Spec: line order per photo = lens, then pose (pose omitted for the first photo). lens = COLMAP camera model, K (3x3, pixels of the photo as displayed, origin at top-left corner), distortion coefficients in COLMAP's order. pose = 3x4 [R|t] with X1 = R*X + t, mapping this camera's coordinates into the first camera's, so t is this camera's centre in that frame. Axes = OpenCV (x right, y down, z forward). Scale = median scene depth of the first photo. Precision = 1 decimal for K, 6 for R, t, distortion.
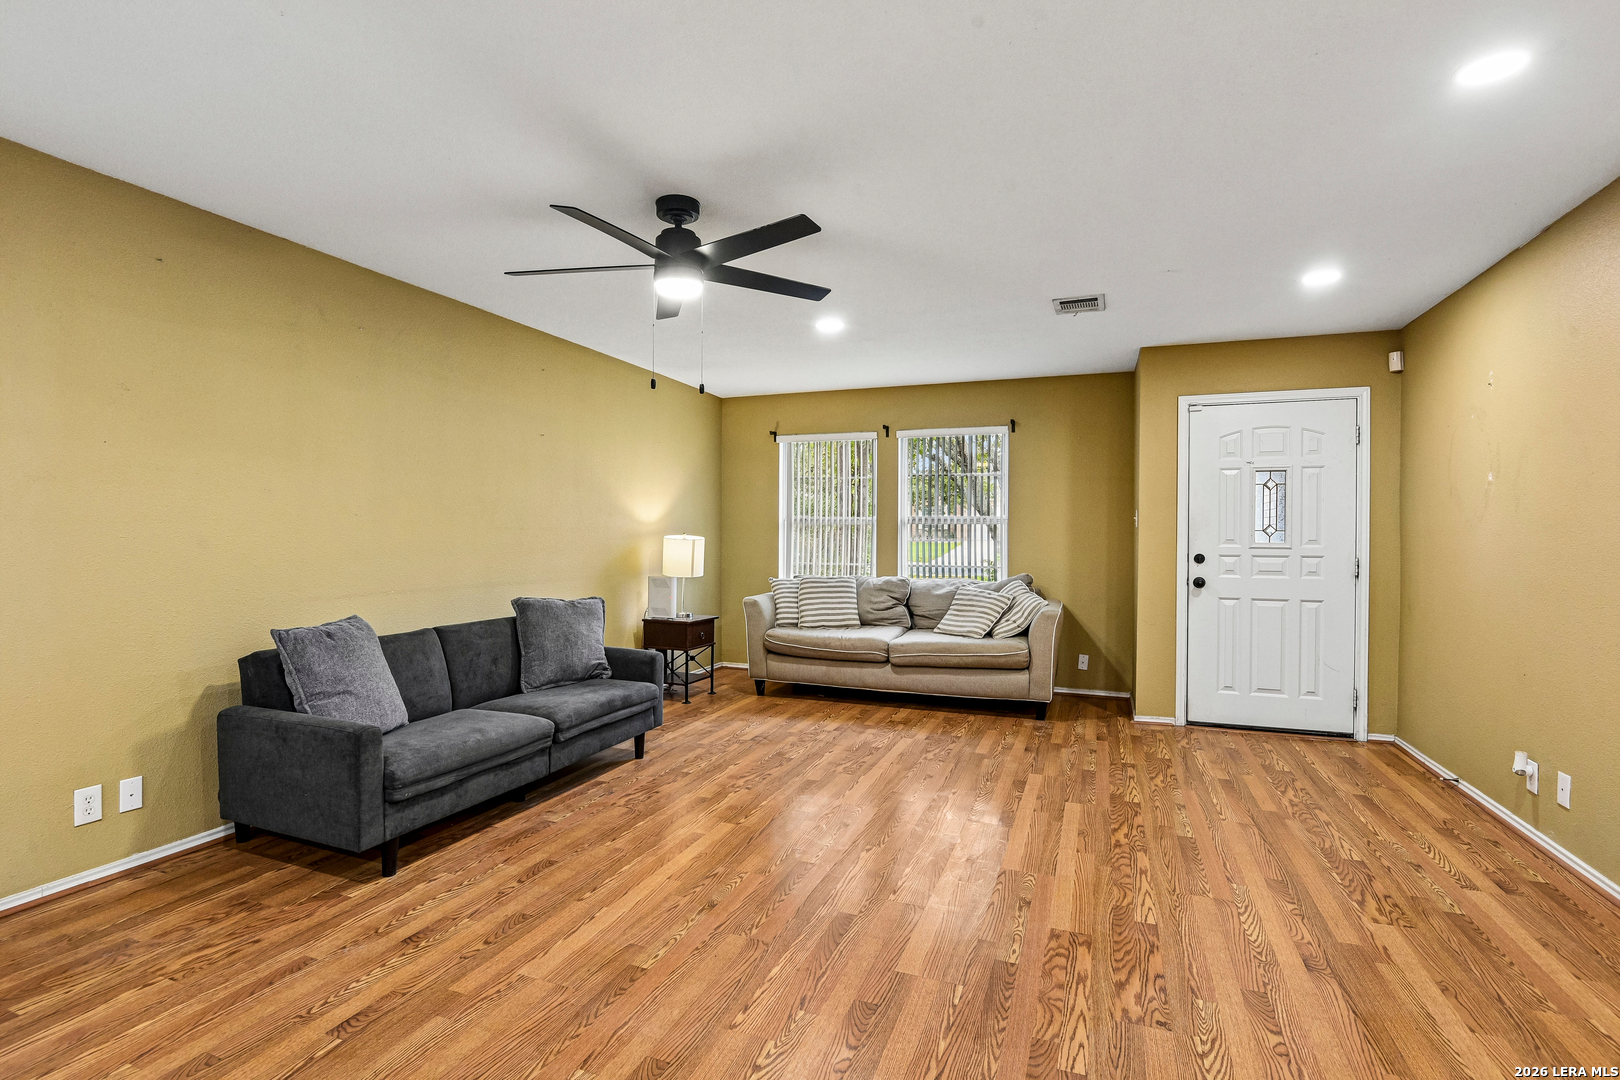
lens RADIAL K [[772.2, 0, 793.8], [0, 772.2, 544.7], [0, 0, 1]] dist [-0.013799, -0.005237]
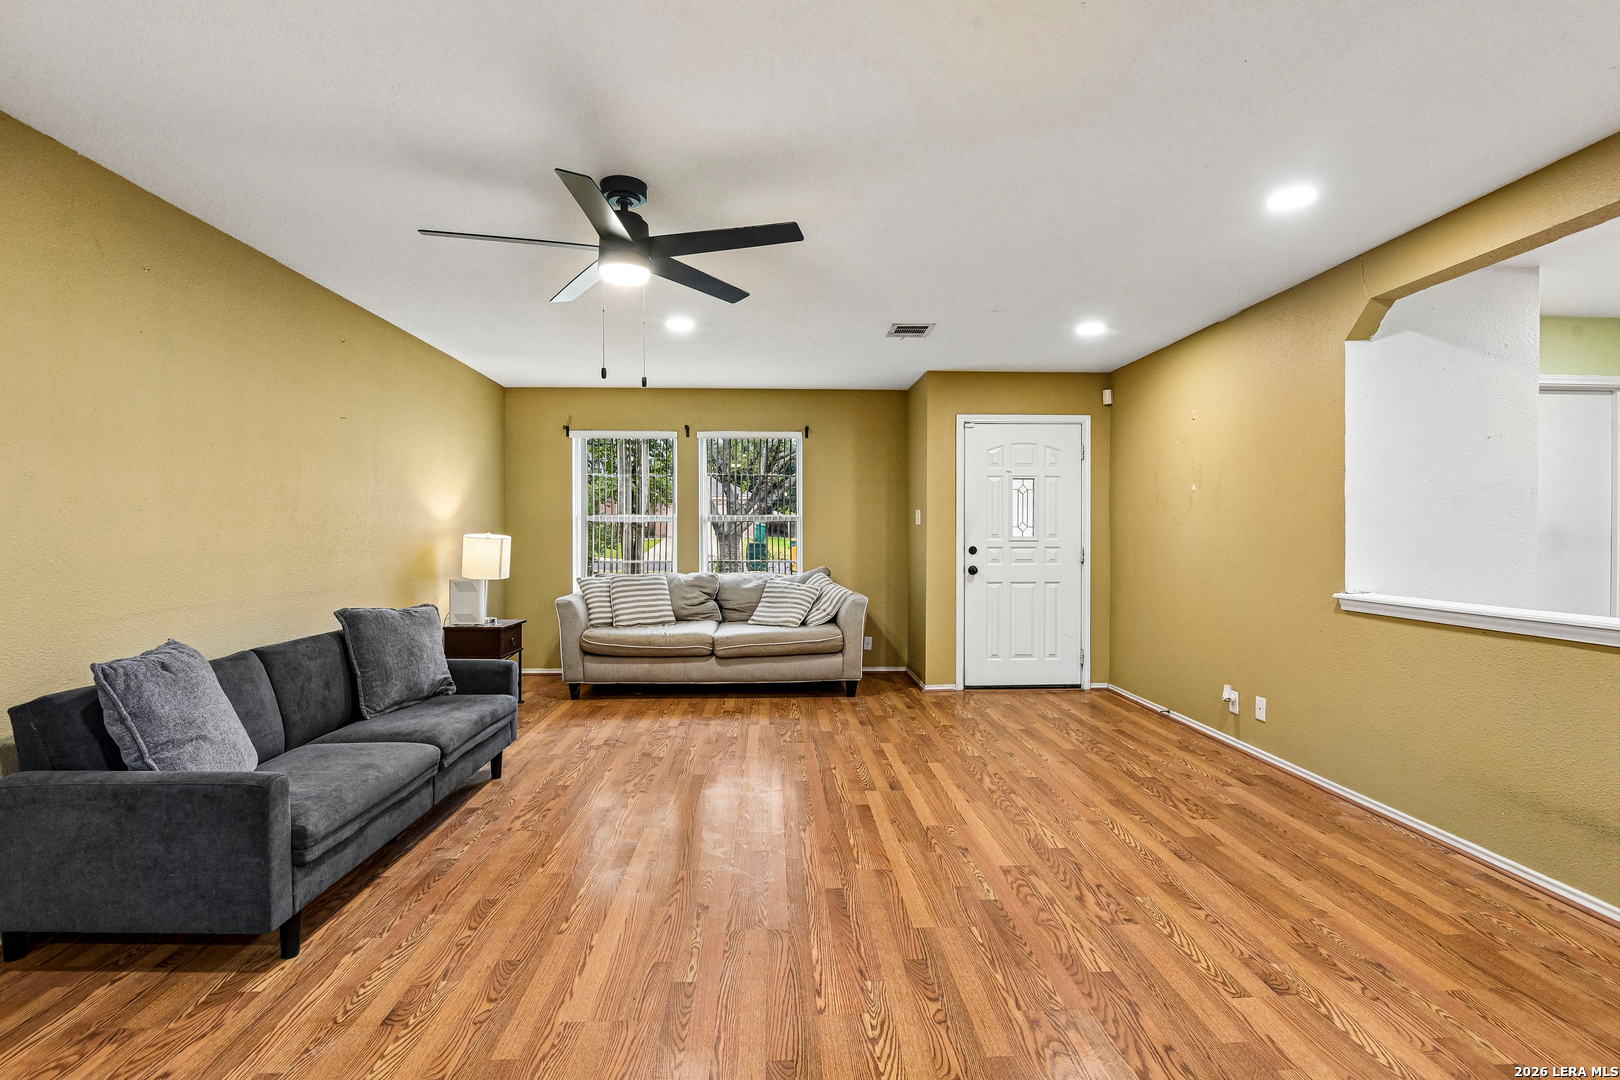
lens RADIAL K [[749.8, 0, 795.7], [0, 749.8, 543.9], [0, 0, 1]] dist [-0.009375, -0.005009]
pose [[0.915545, -0.012211, 0.402030, -0.303578], [0.011006, 0.999925, 0.005306, -0.001807], [-0.402065, -0.000433, 0.915611, 0.059636]]
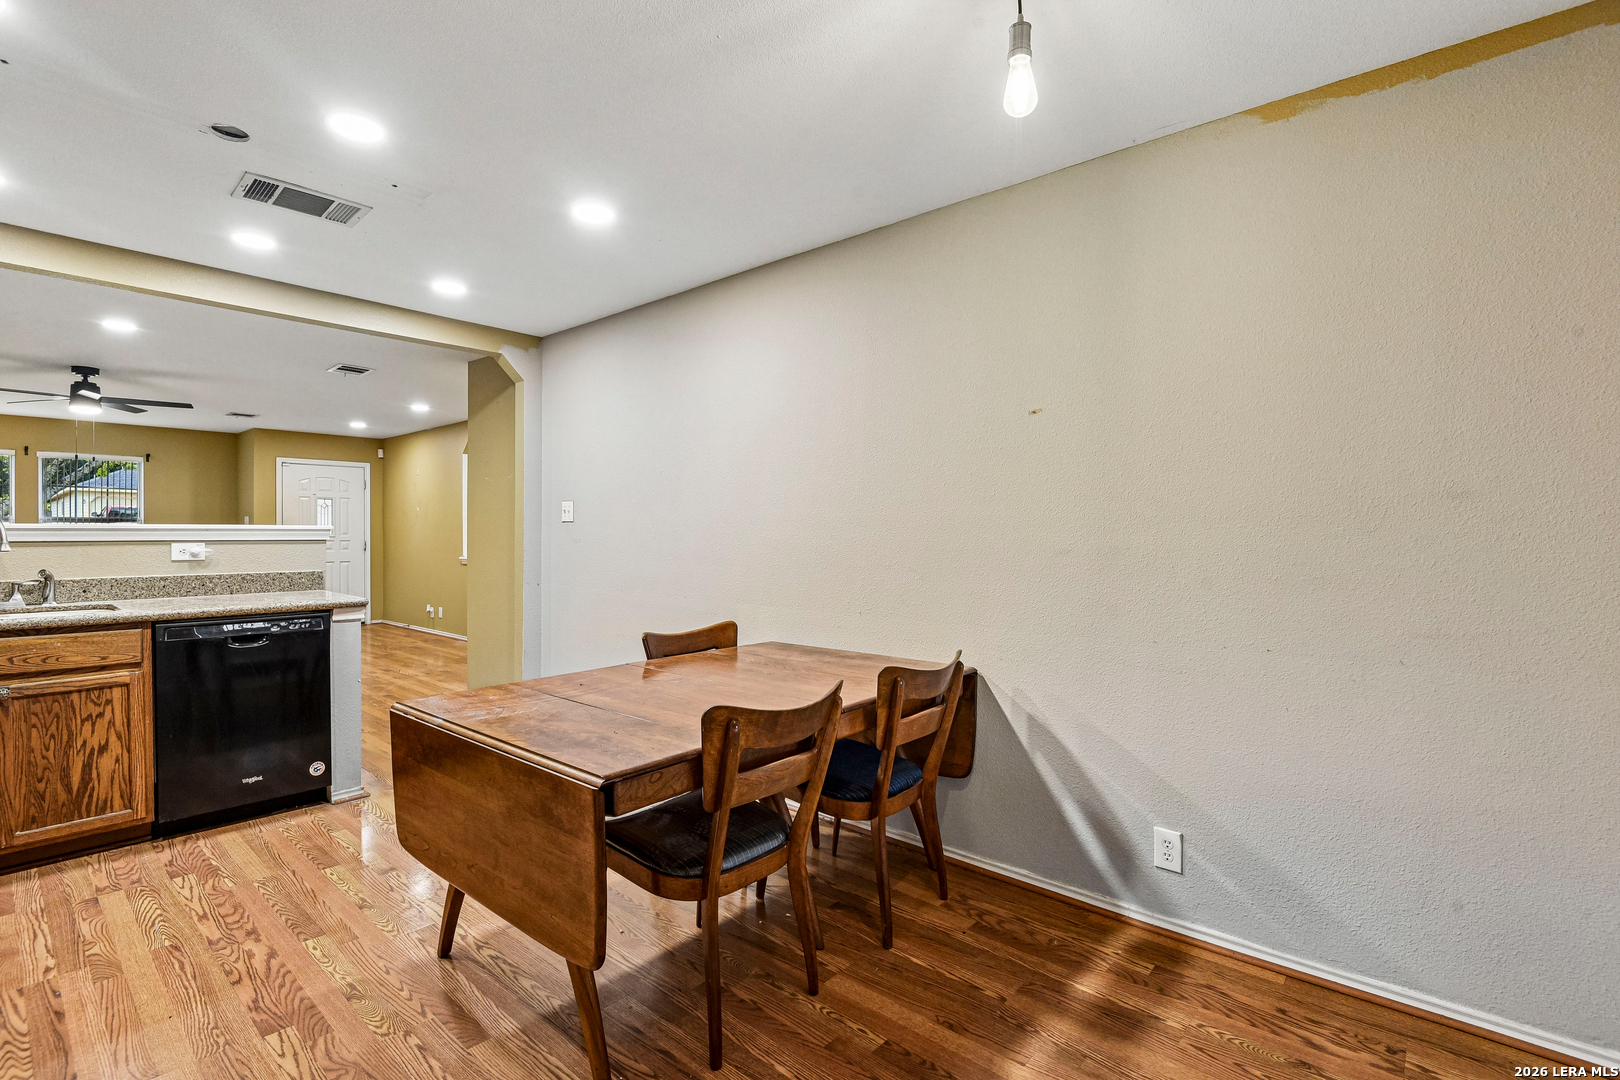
lens RADIAL K [[749.8, 0, 807.6], [0, 749.8, 539.4], [0, 0, 1]] dist [-0.009375, -0.005009]
pose [[0.337663, -0.012404, 0.941185, -1.213785], [0.012292, 0.999886, 0.008767, 0.013912], [-0.941187, 0.008608, 0.337777, -1.306522]]
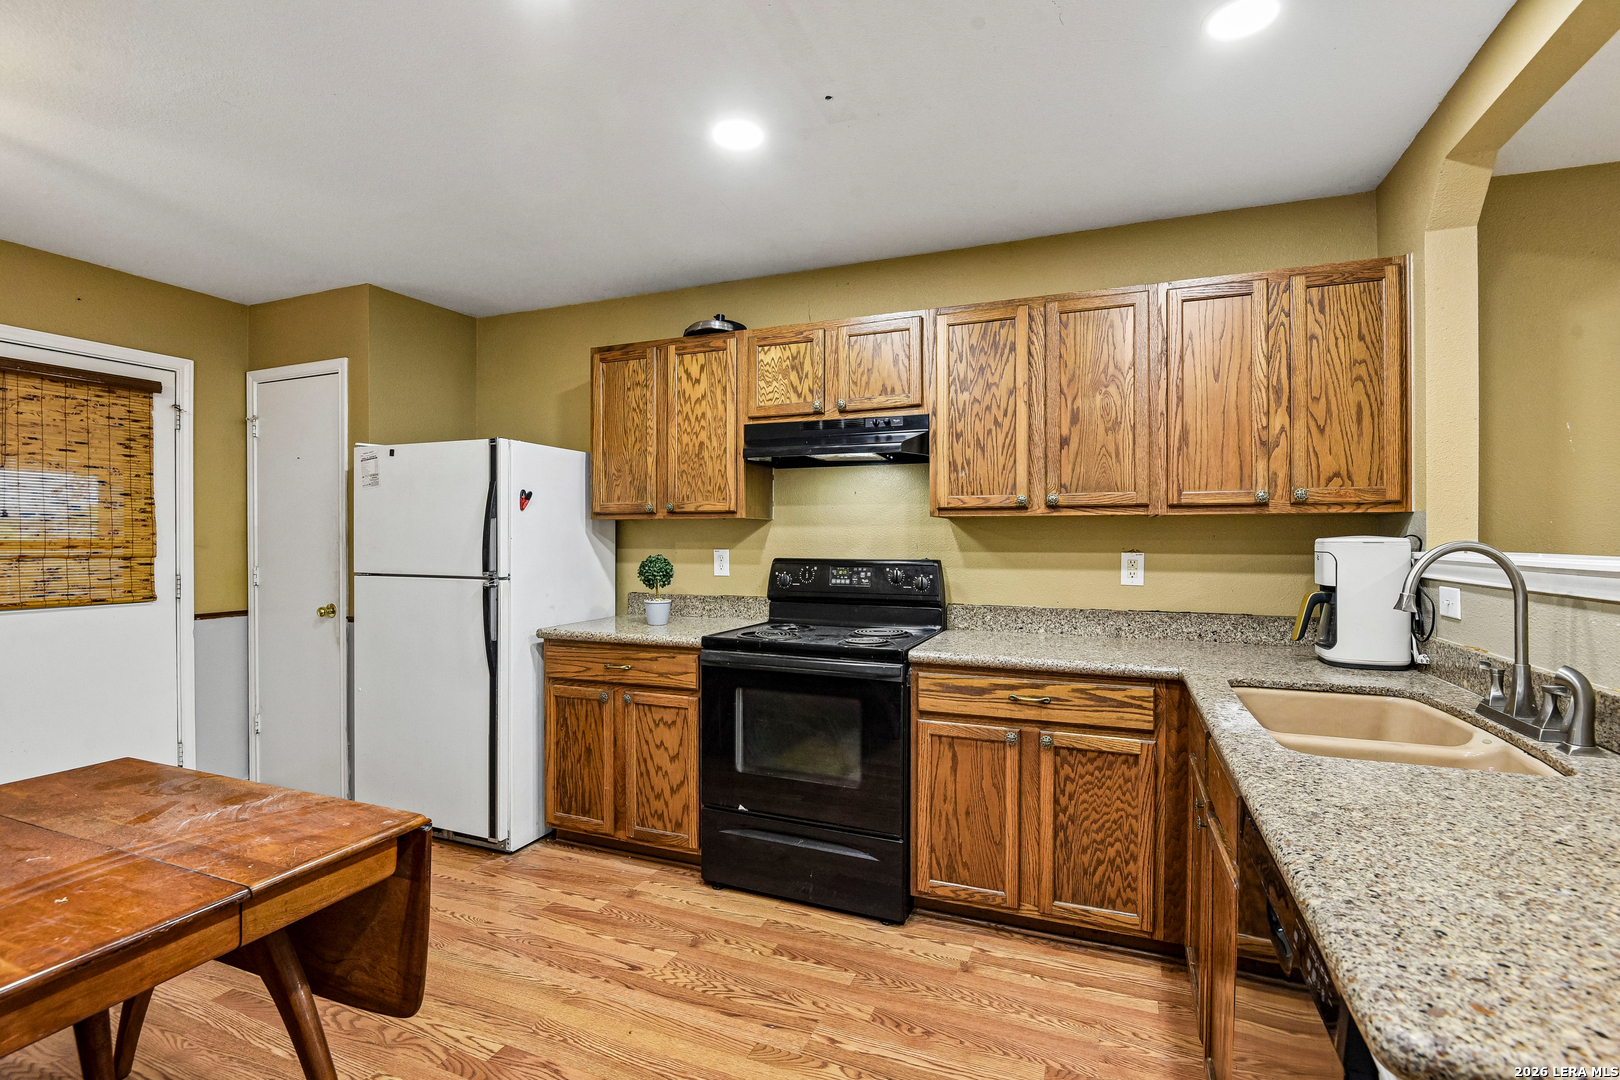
lens RADIAL K [[749.8, 0, 813.2], [0, 749.8, 537.3], [0, 0, 1]] dist [-0.009375, -0.005009]
pose [[-0.013187, -0.005117, -0.999900, -0.259067], [-0.017562, 0.999834, -0.004885, -0.013617], [0.999759, 0.017496, -0.013274, -0.495768]]
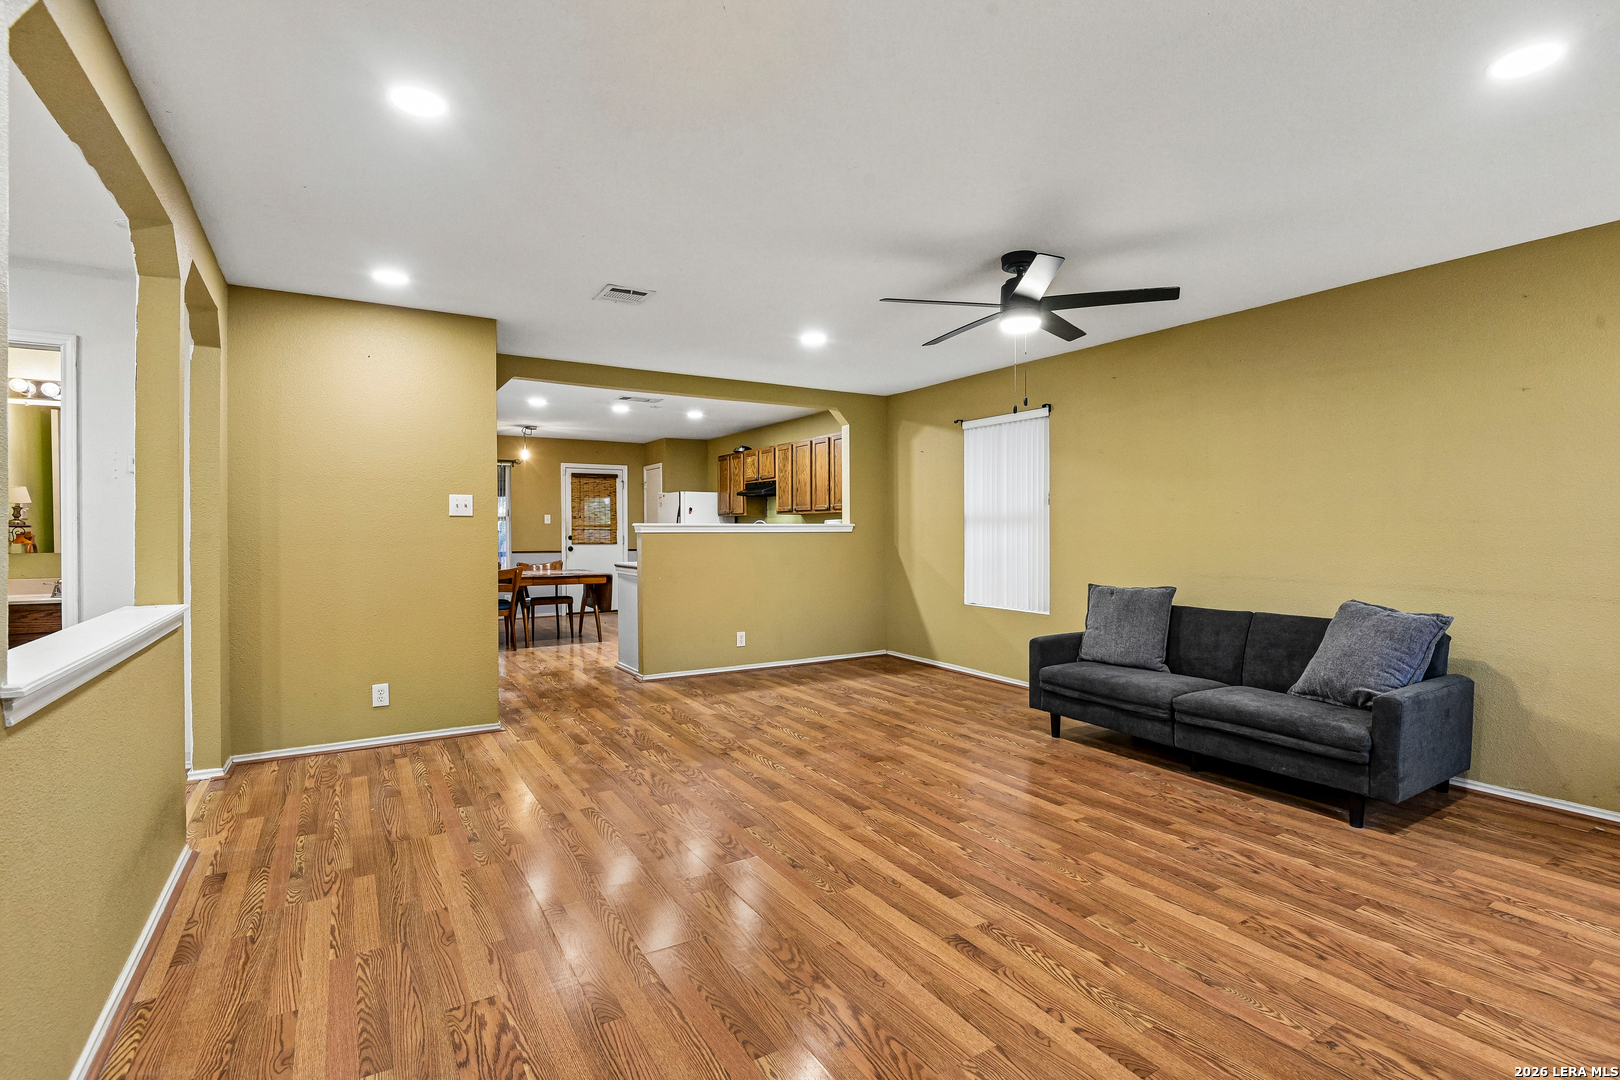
lens RADIAL K [[749.8, 0, 827.8], [0, 749.8, 523.1], [0, 0, 1]] dist [-0.009375, -0.005009]
pose [[-0.580422, -0.011069, -0.814241, 0.918173], [-0.015765, 0.999873, -0.002355, -0.010931], [0.814163, 0.011469, -0.580523, 1.326538]]
